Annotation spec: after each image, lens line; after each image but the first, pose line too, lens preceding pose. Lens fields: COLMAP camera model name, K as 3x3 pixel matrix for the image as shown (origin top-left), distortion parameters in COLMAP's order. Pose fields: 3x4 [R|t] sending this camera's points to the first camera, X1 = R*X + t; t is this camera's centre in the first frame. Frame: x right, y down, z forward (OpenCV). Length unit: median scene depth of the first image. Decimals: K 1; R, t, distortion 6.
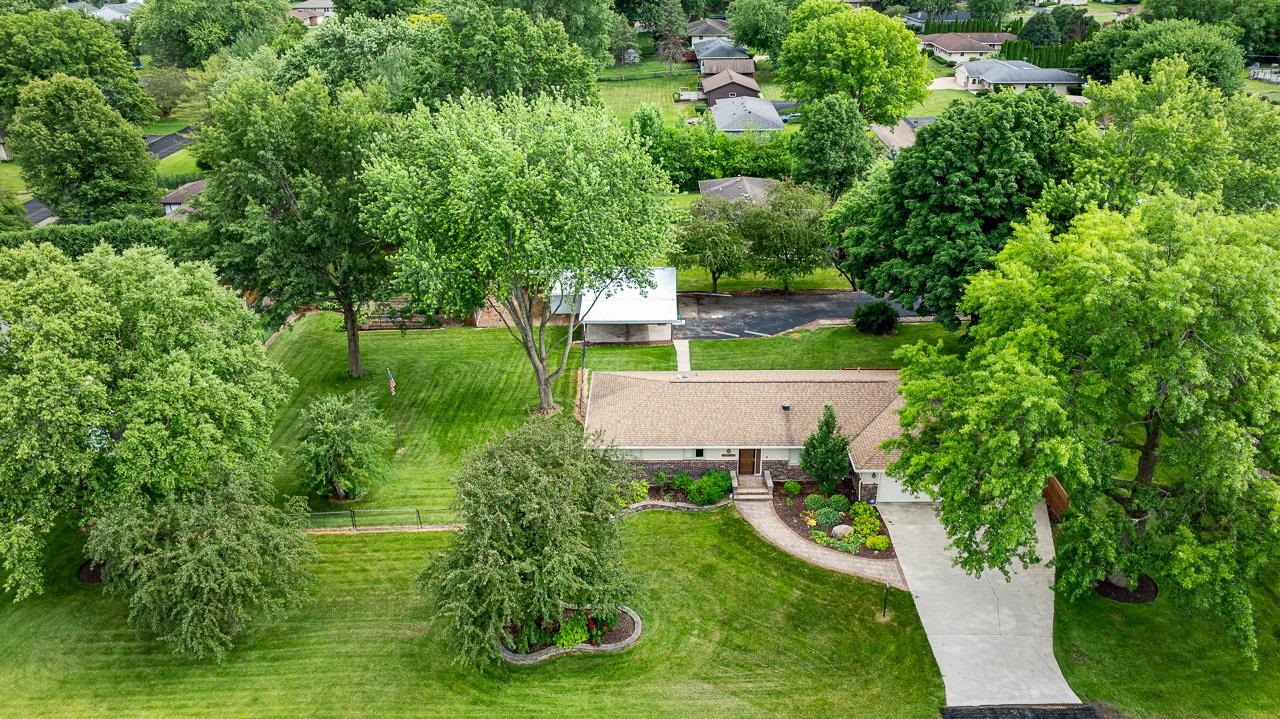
lens RADIAL K [[920.0, 0, 638.0], [0, 920.0, 366.3], [0, 0, 1]] dist [-0.007455, -0.000550]
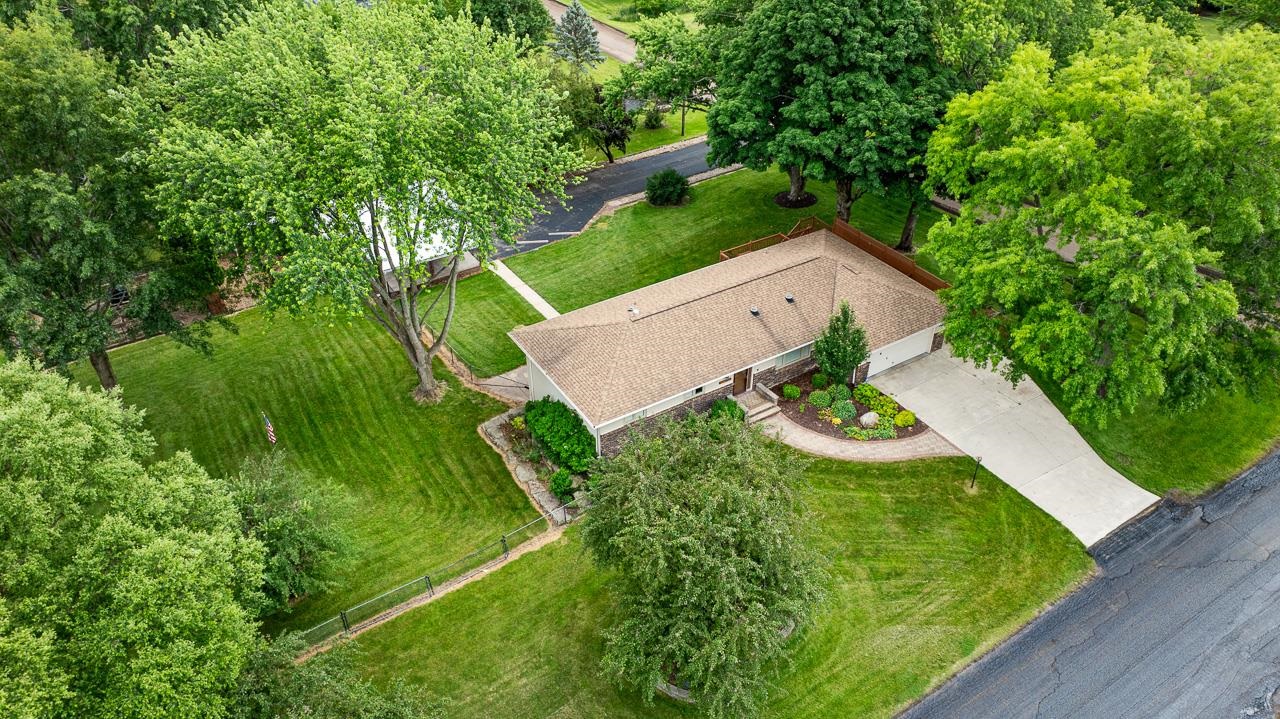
lens RADIAL K [[902.6, 0, 640.0], [0, 902.6, 359.5], [0, 0, 1]] dist [0.000219, 0.004580]
pose [[0.836391, -0.306432, 0.454477, -0.392412], [0.230692, 0.948918, 0.215259, -0.143174], [-0.497223, -0.075196, 0.864358, 0.277124]]
